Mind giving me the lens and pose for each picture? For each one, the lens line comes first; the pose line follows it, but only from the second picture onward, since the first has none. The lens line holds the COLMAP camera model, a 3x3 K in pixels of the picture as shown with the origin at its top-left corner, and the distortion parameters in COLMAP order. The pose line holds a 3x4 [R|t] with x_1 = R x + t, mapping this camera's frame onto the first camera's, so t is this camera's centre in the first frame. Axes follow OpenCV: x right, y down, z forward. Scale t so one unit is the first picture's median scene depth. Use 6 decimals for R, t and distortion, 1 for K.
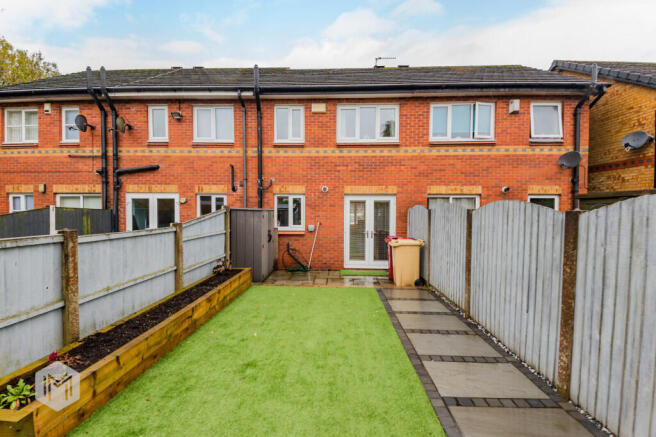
lens RADIAL K [[299.3, 0, 327.3], [0, 299.3, 220.9], [0, 0, 1]] dist [-0.003378, -0.000451]
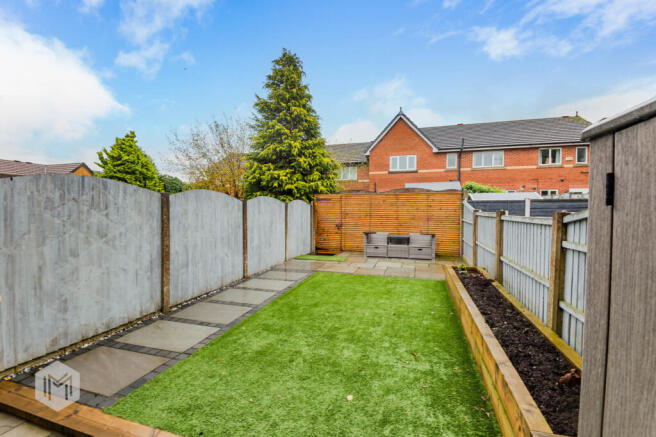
lens RADIAL K [[299.3, 0, 326.0], [0, 299.3, 218.5], [0, 0, 1]] dist [-0.003378, -0.000451]
pose [[-0.964031, -0.016780, 0.265261, -0.258642], [-0.001757, 0.998386, 0.056773, -0.013729], [-0.265786, 0.054265, -0.962504, 1.906694]]
